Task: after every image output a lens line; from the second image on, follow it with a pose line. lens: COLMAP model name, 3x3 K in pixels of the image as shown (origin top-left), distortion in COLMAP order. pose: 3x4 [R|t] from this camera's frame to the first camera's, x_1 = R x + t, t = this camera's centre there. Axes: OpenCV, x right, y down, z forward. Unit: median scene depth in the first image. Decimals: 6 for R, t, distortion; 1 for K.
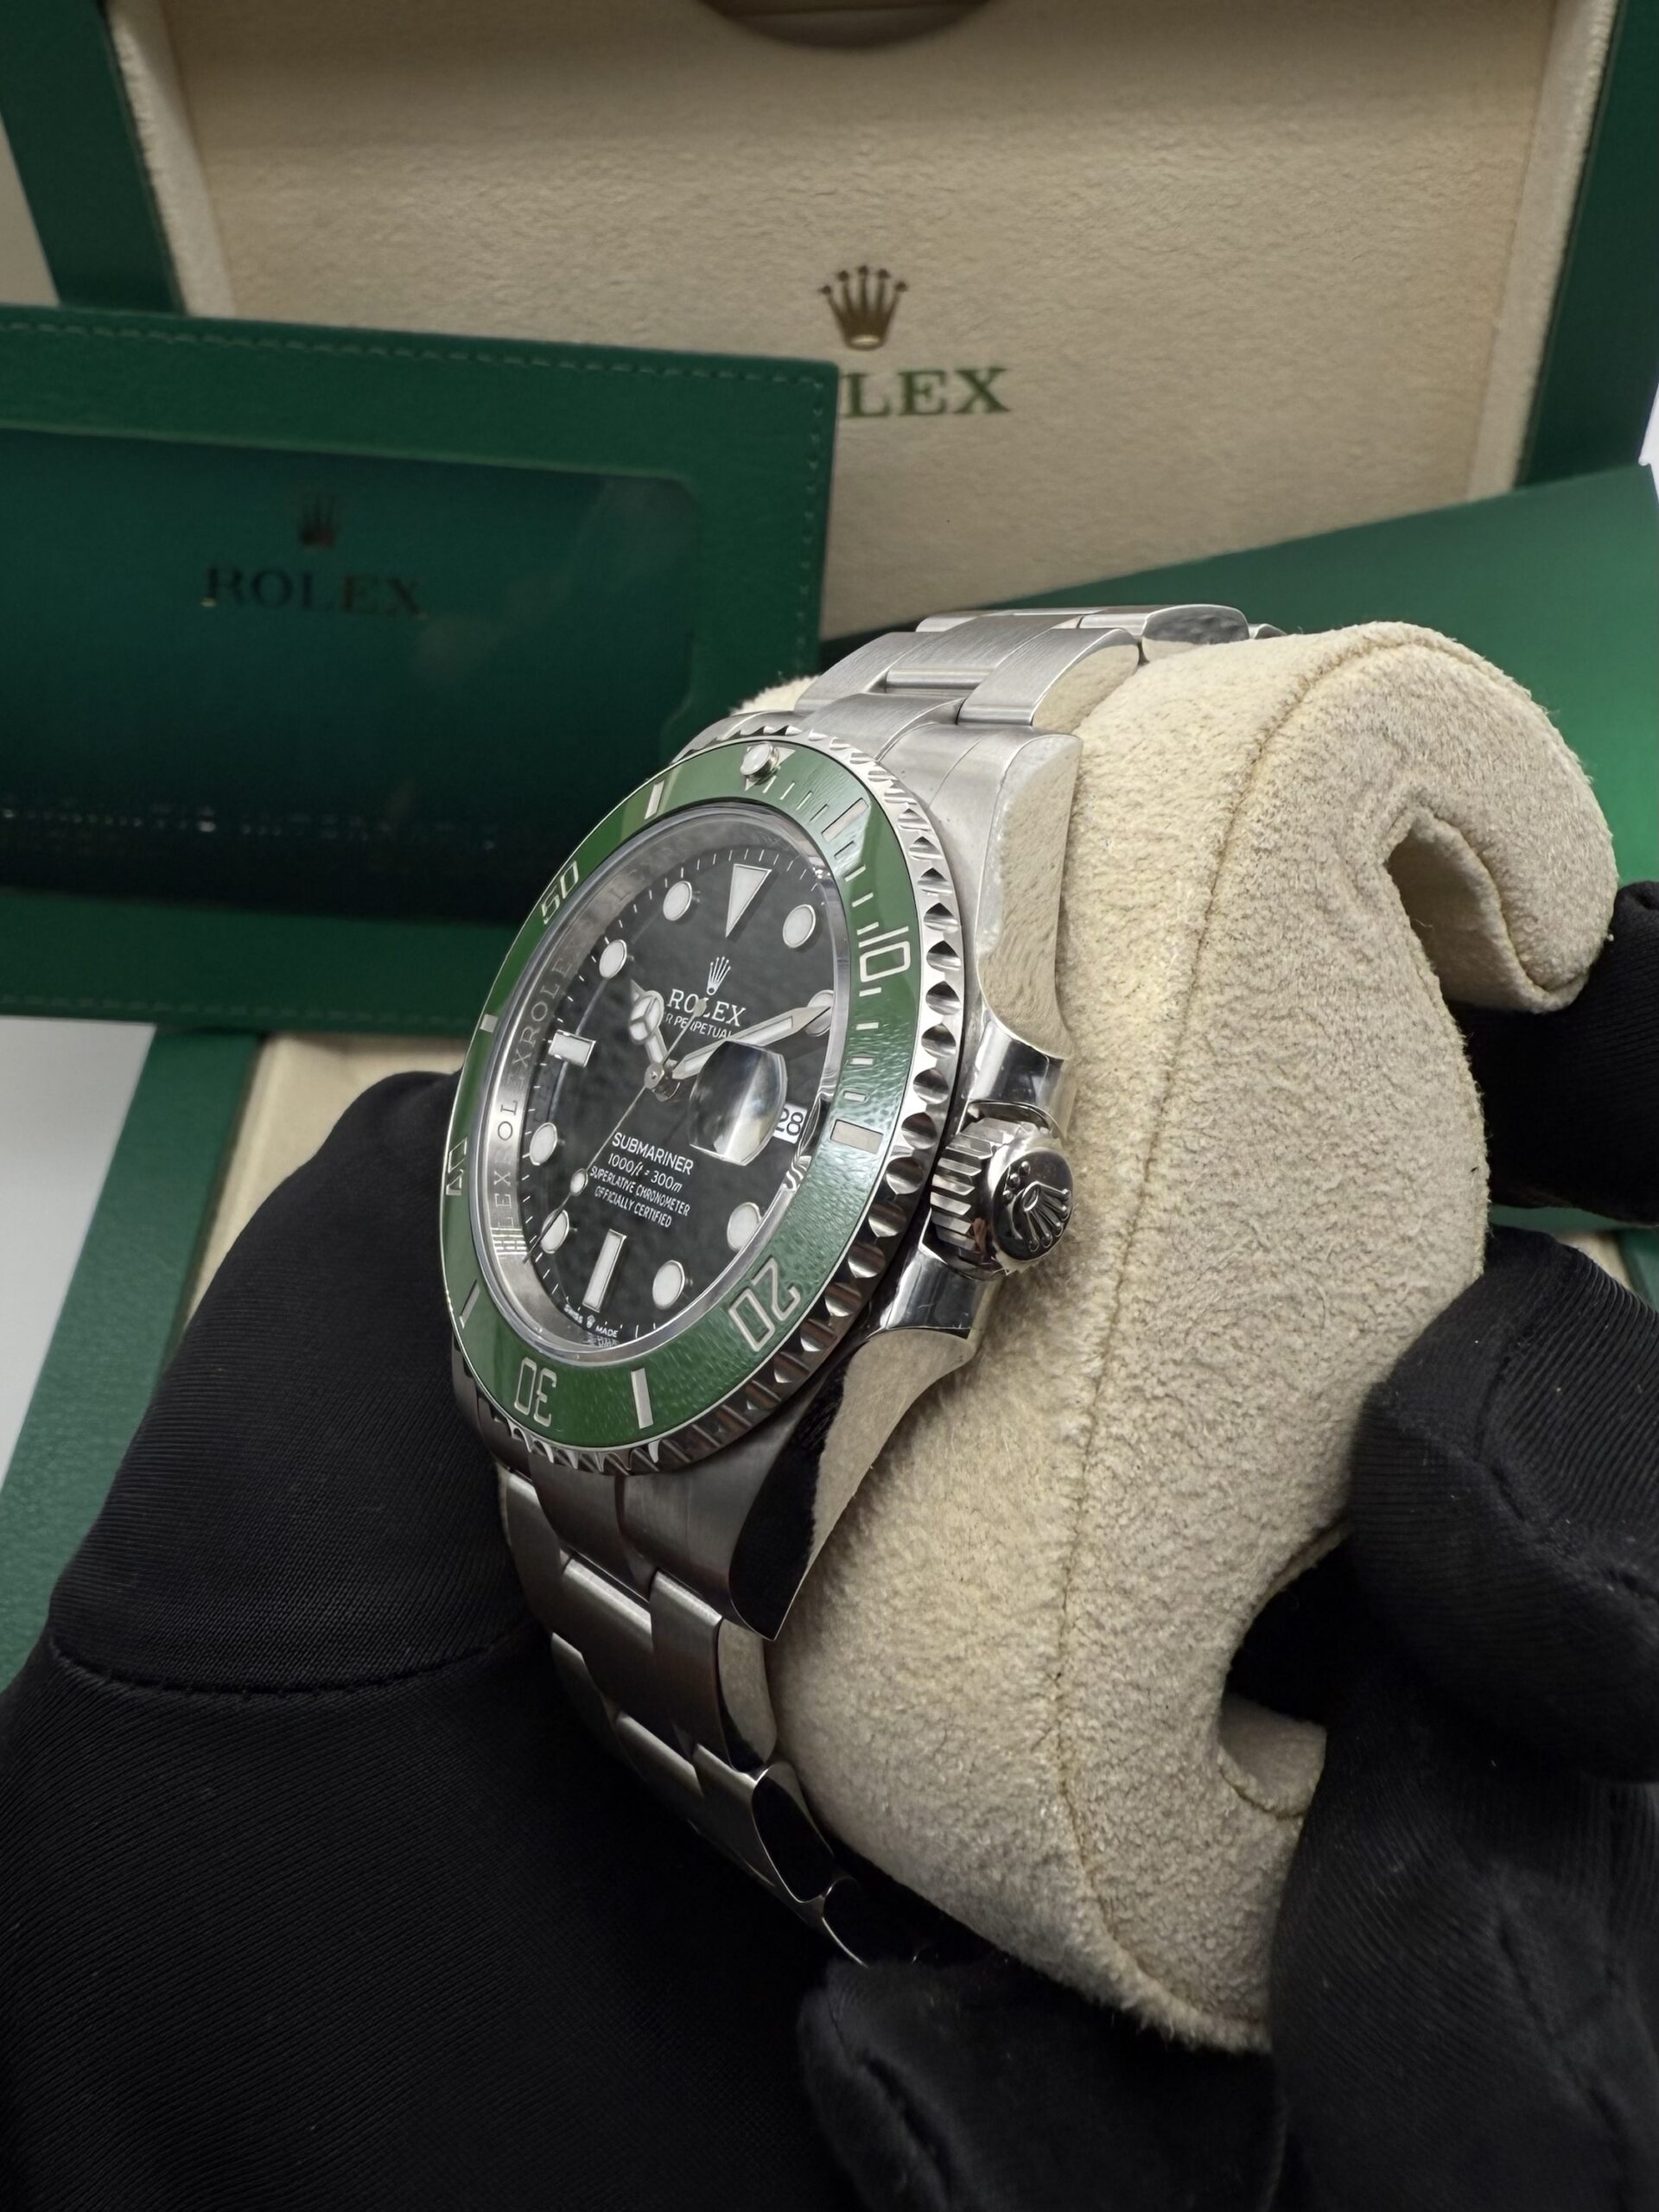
lens RADIAL K [[1850.7, 0, 829.6], [0, 1850.7, 930.8], [0, 0, 1]] dist [0.007629, 0.010245]
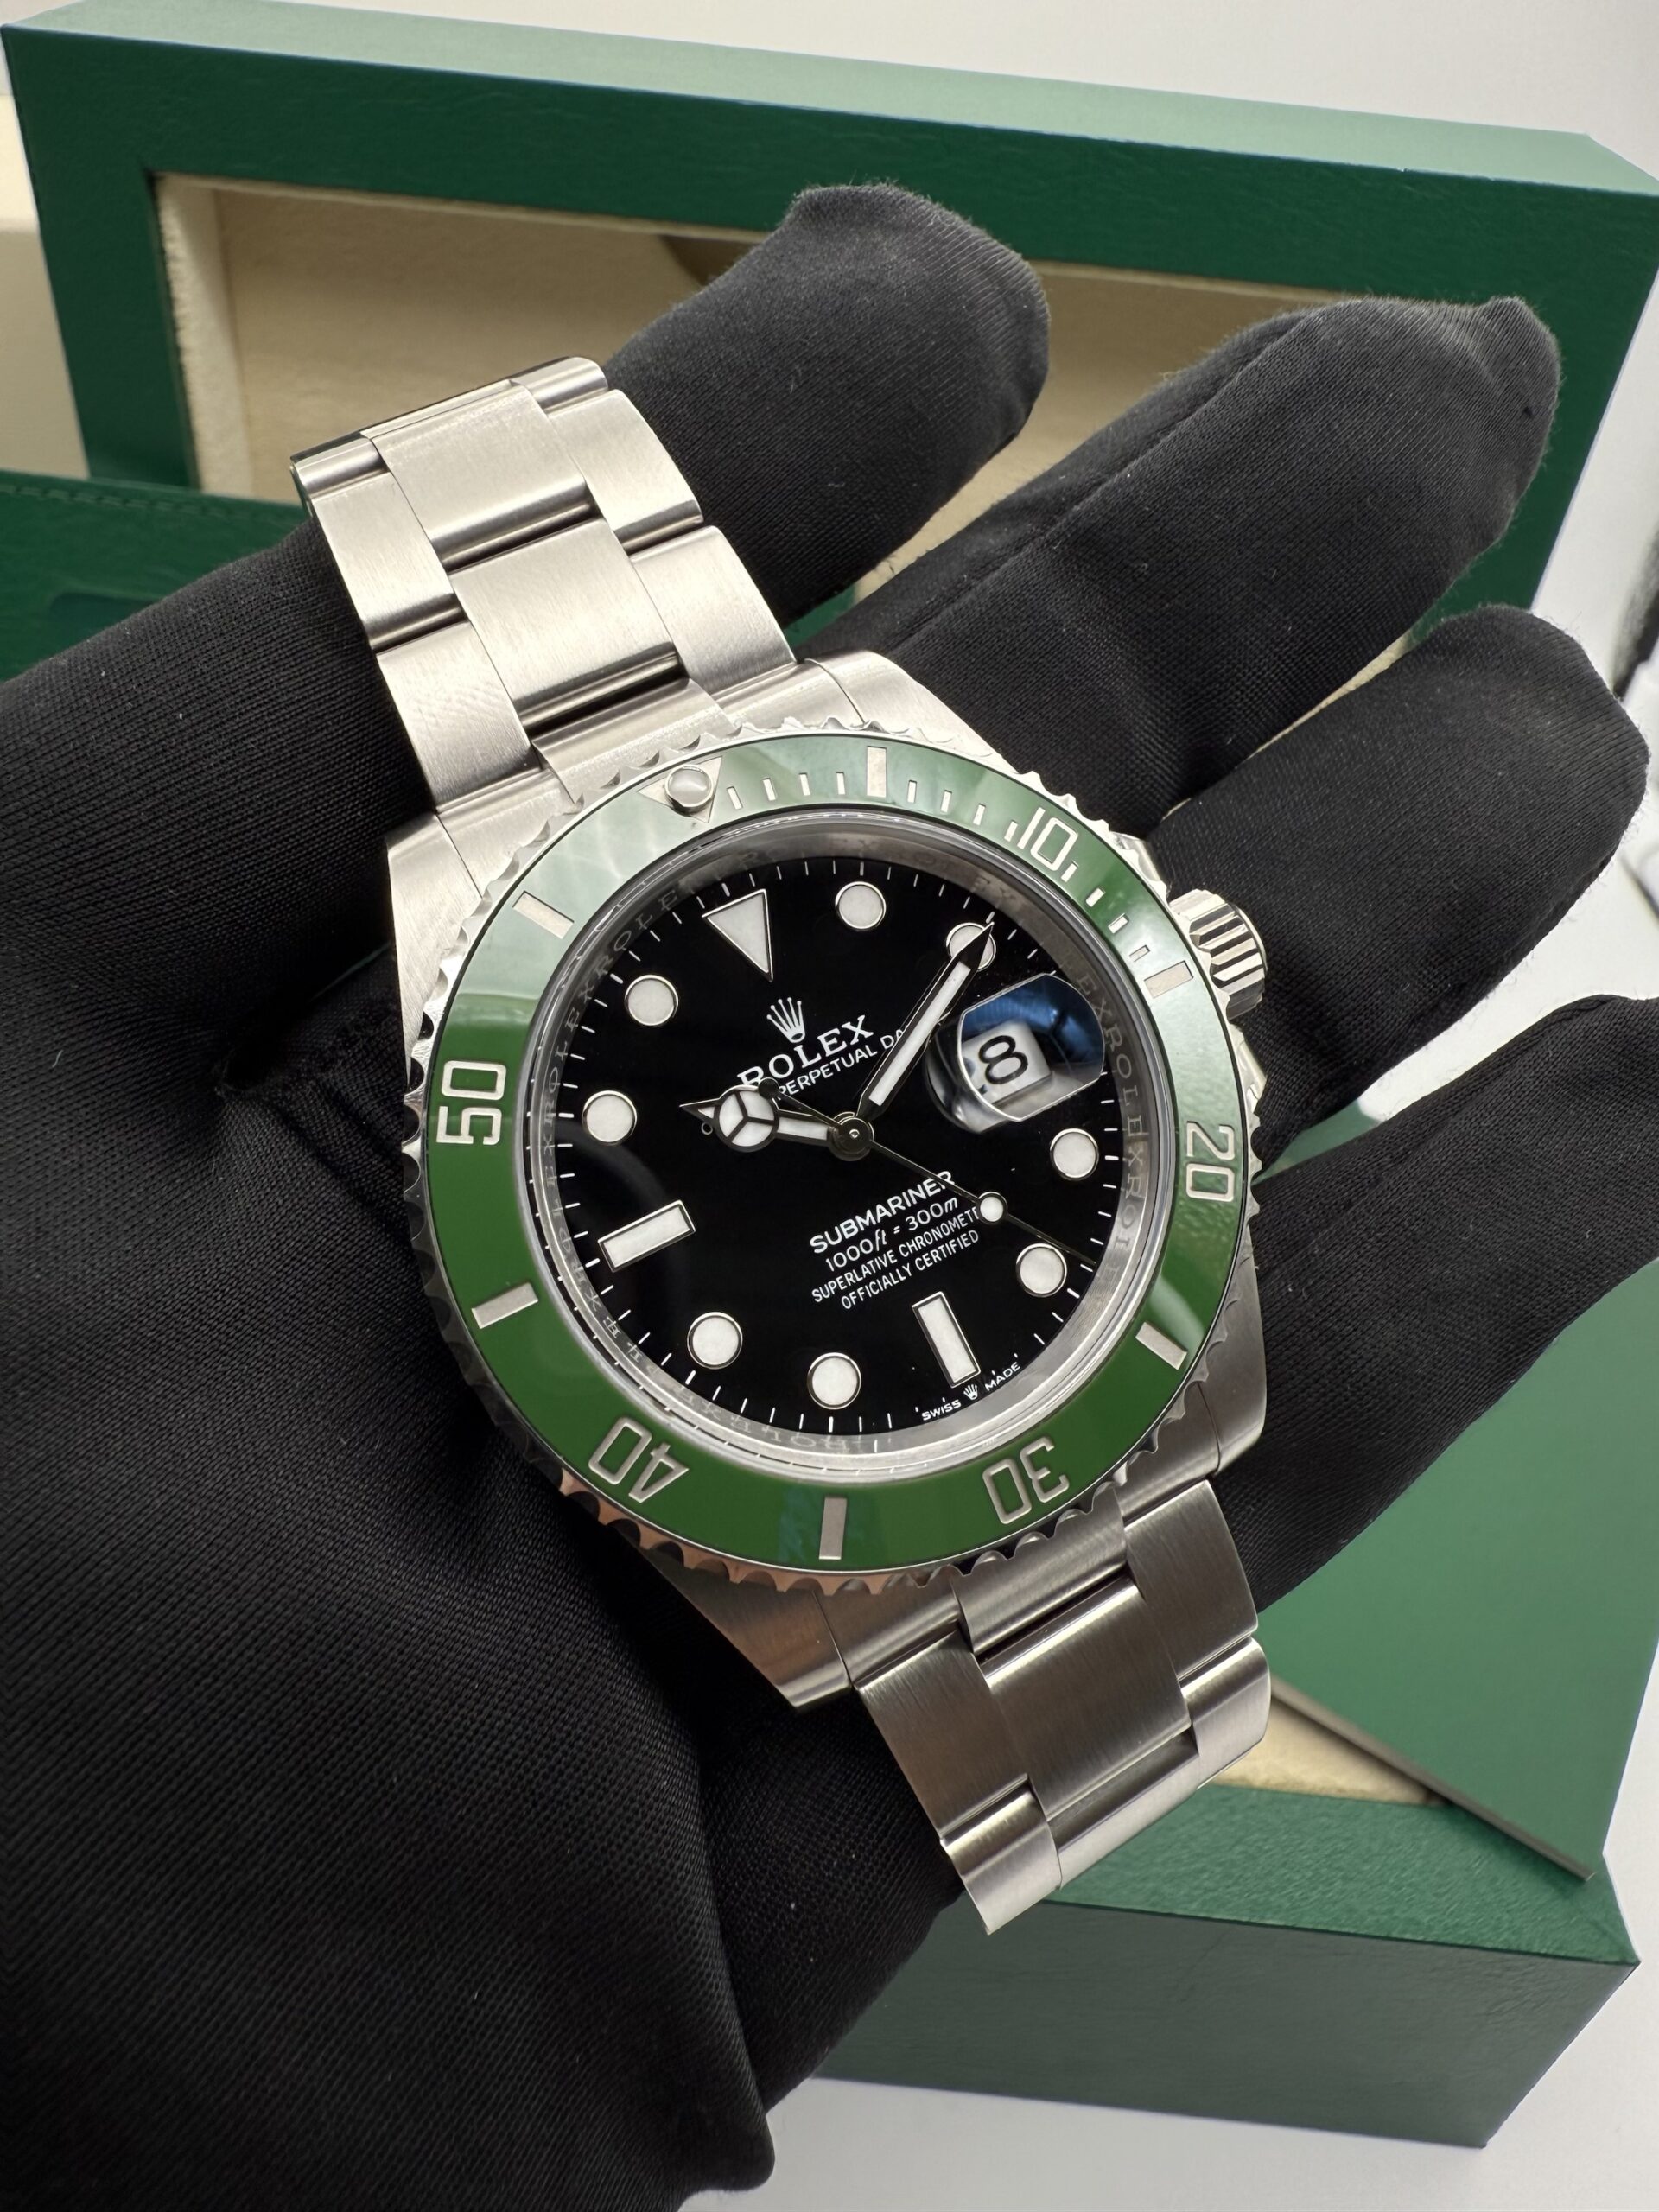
lens RADIAL K [[1619.5, 0, 829.0], [0, 1619.5, 989.9], [0, 0, 1]] dist [0.007107, 0.004003]
pose [[0.275704, -0.433017, 0.858186, -0.719020], [0.458718, 0.843840, 0.278409, -0.196521], [-0.844728, 0.316907, 0.431283, 0.648868]]
